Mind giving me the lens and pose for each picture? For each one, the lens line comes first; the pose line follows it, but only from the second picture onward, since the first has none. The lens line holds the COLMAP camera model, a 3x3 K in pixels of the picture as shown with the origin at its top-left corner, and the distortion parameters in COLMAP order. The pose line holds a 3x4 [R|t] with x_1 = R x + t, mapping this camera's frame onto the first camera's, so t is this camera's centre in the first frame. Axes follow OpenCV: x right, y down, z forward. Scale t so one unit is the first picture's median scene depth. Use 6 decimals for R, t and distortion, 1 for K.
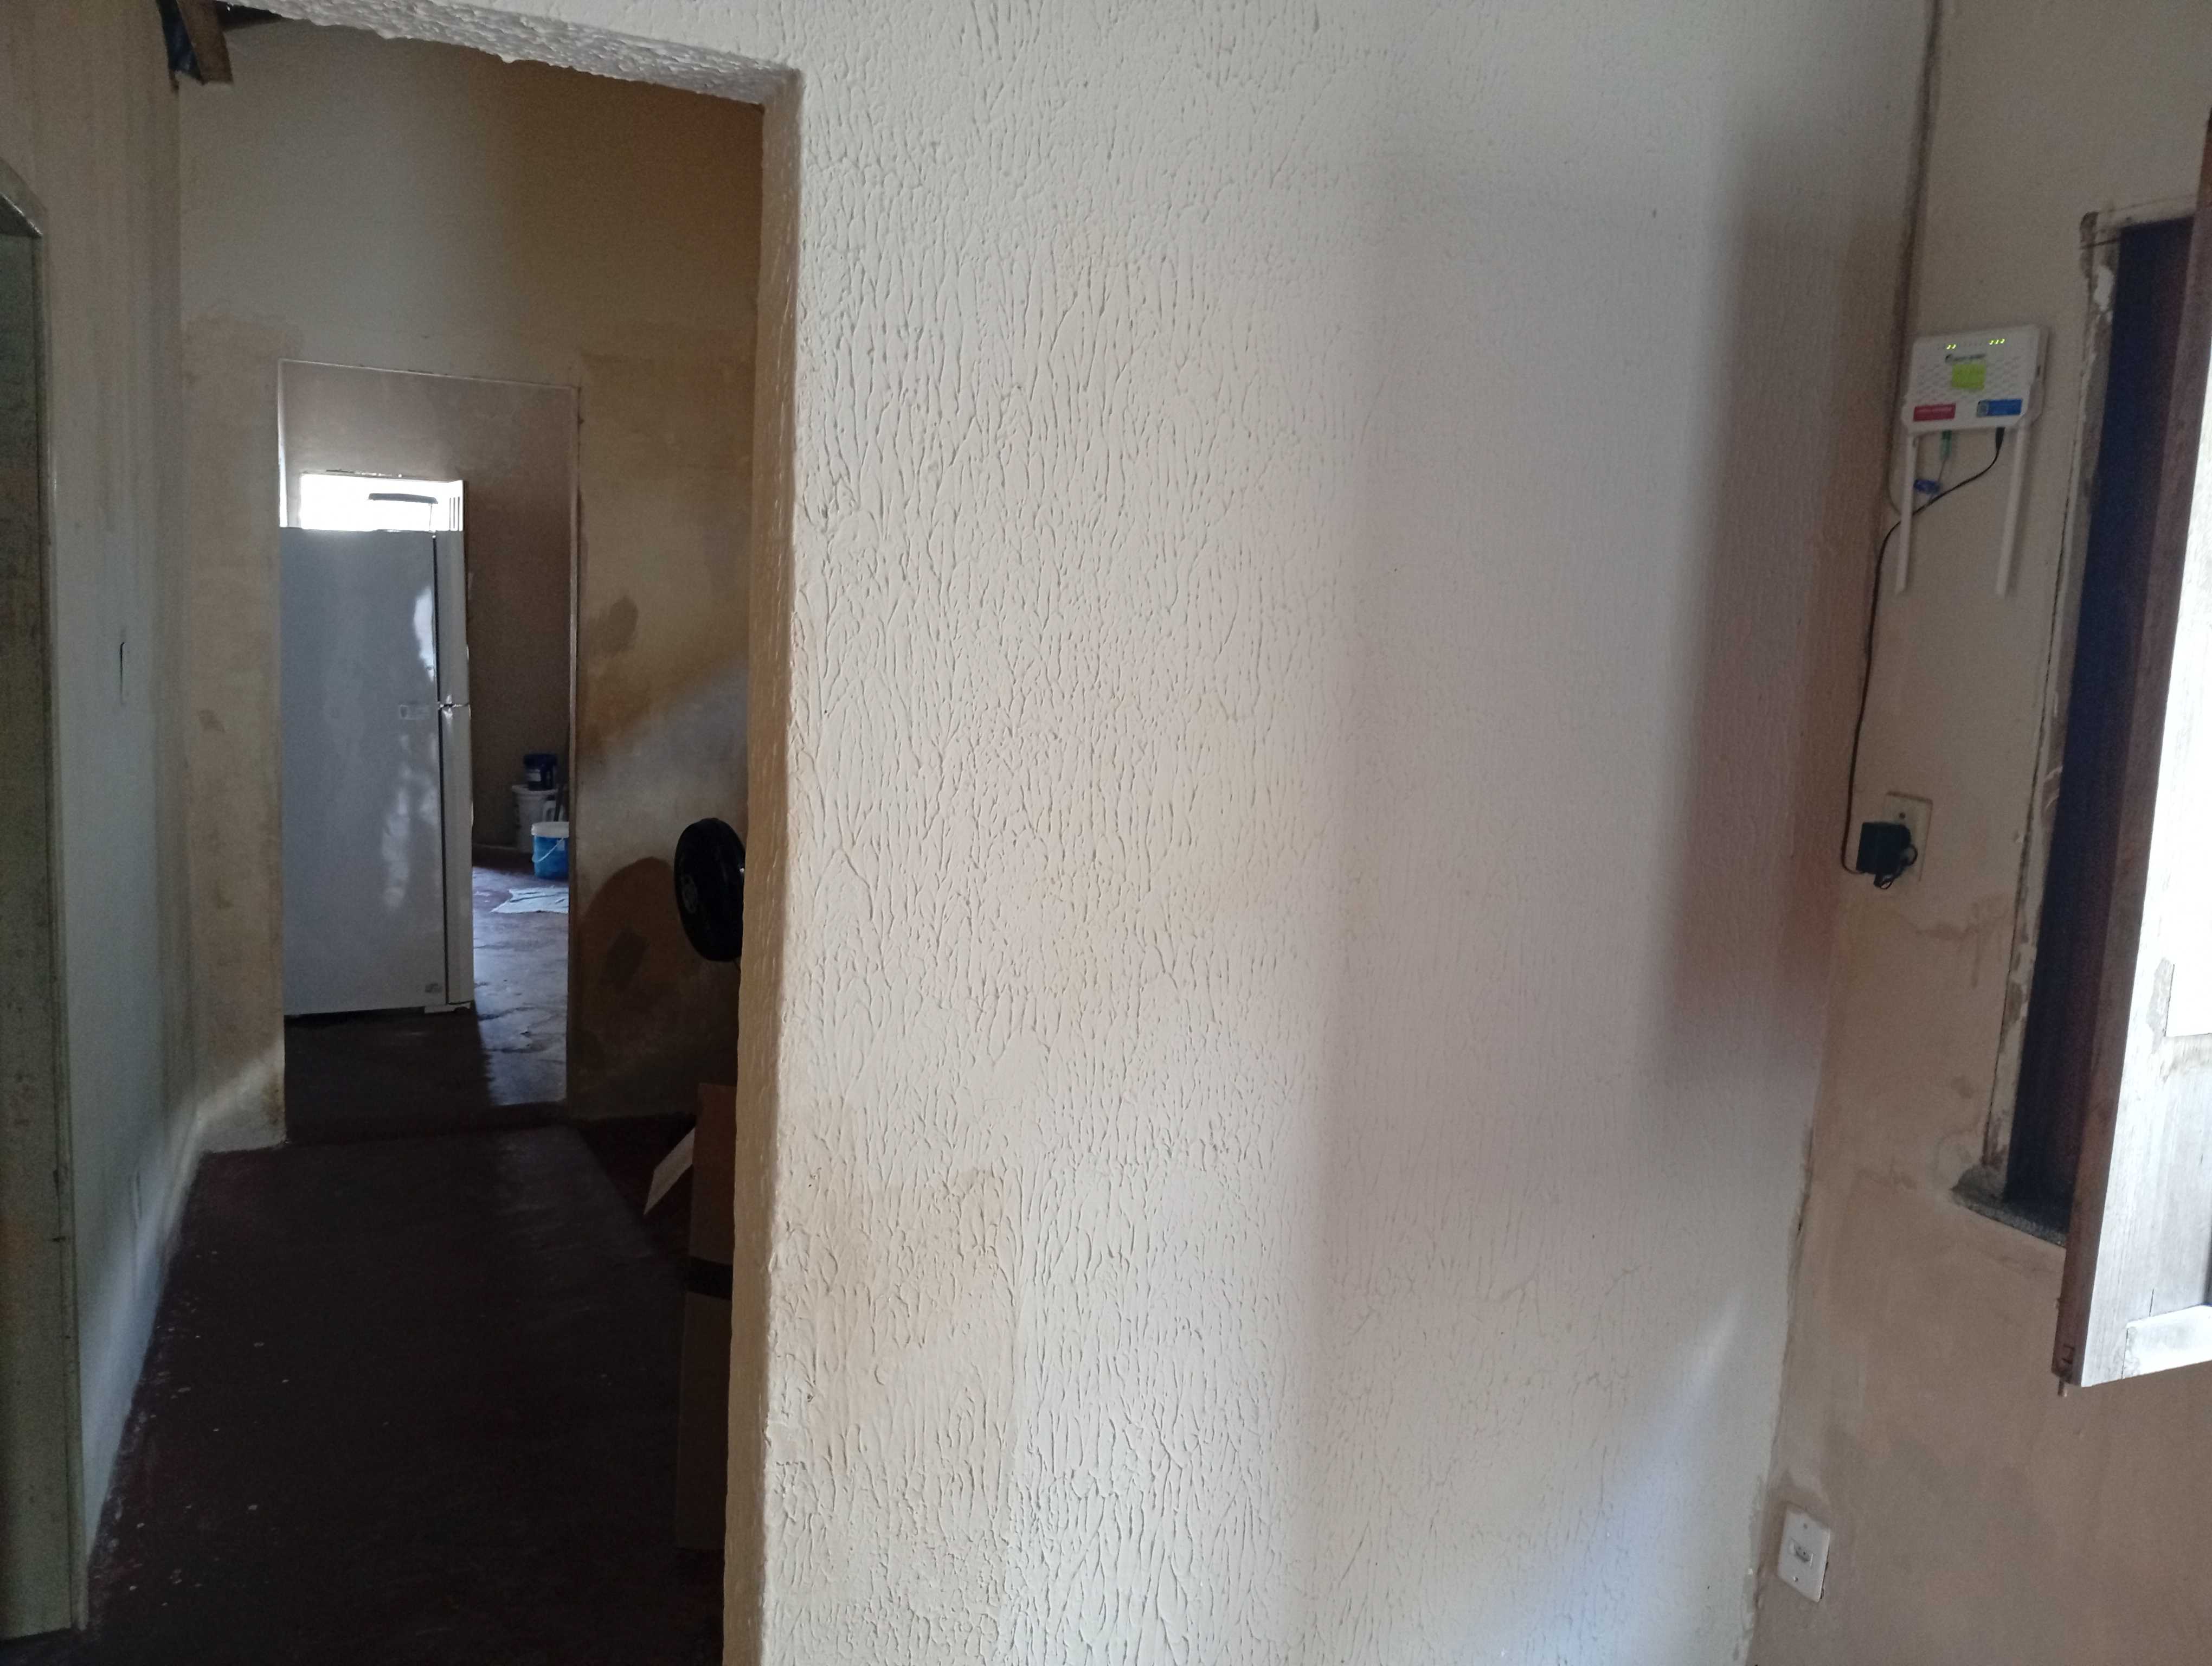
lens RADIAL K [[1592.7, 0, 1106.0], [0, 1592.7, 833.0], [0, 0, 1]] dist [0.078733, -0.156879]
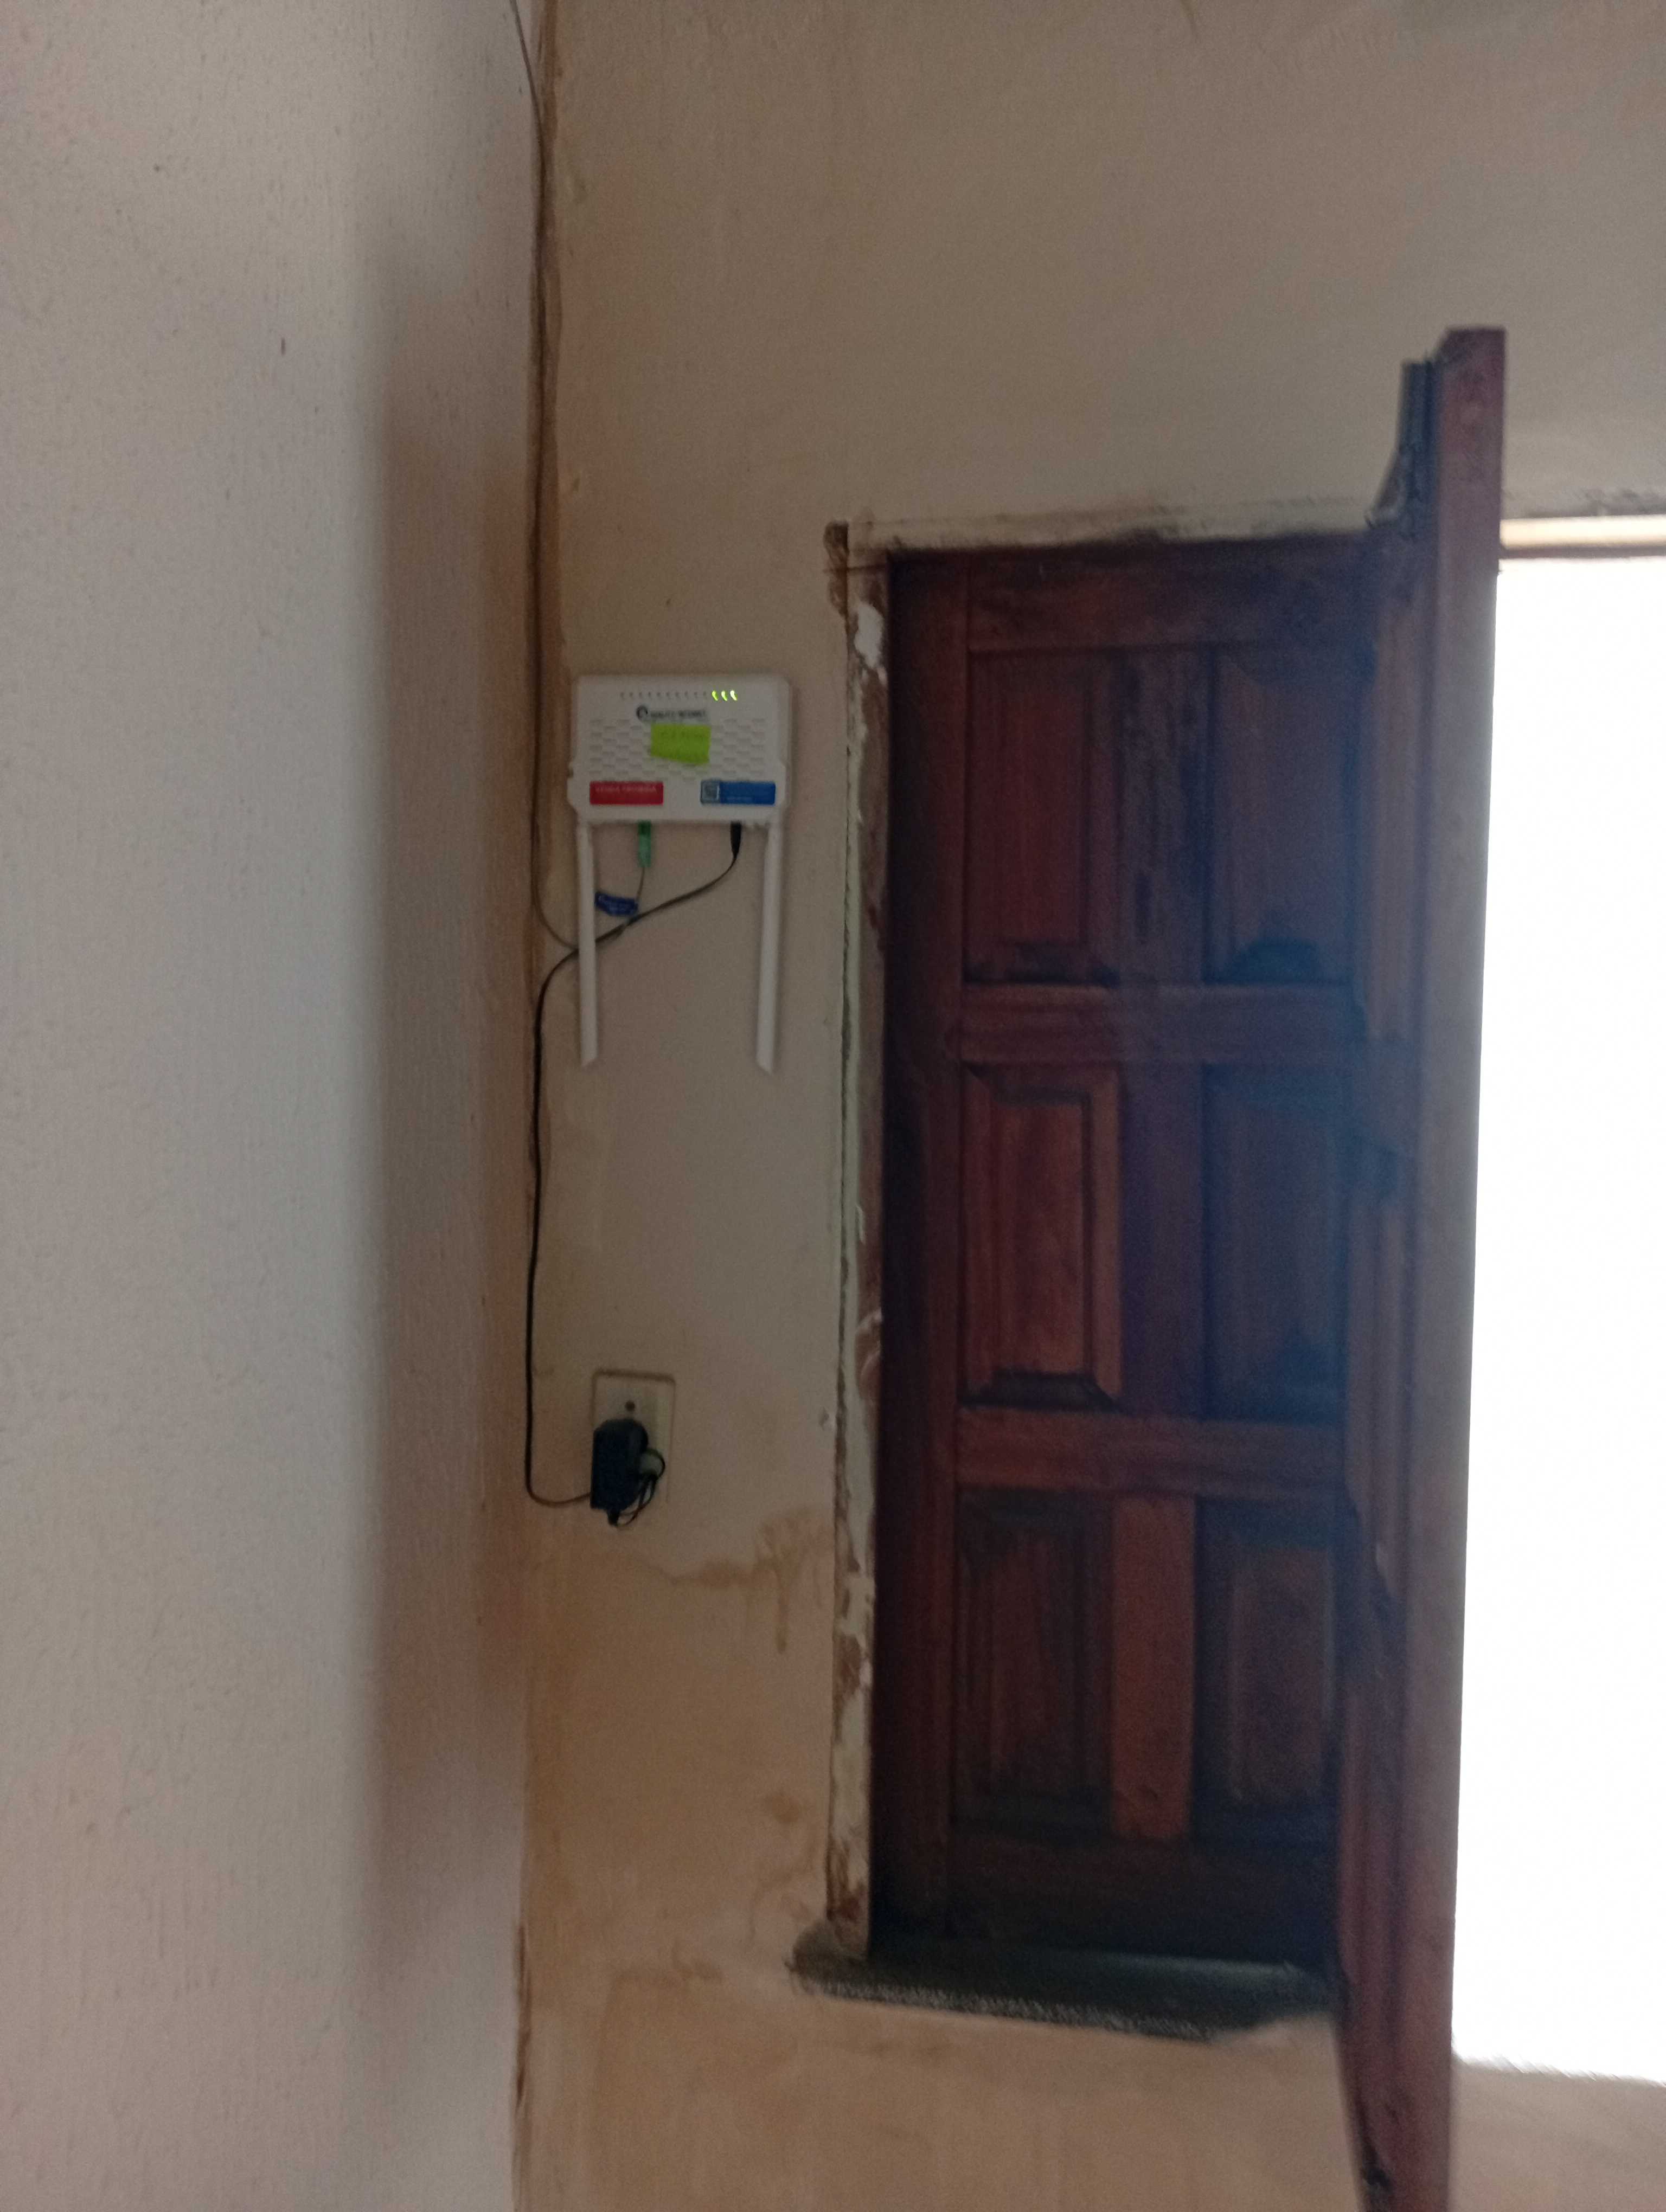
lens RADIAL K [[1592.7, 0, 833.0], [0, 1592.7, 1106.0], [0, 0, 1]] dist [0.078733, -0.156879]
pose [[0.562733, -0.056554, 0.824702, 0.018428], [0.129485, 0.991372, -0.020370, -0.113591], [-0.816434, 0.118250, 0.565201, 0.591527]]
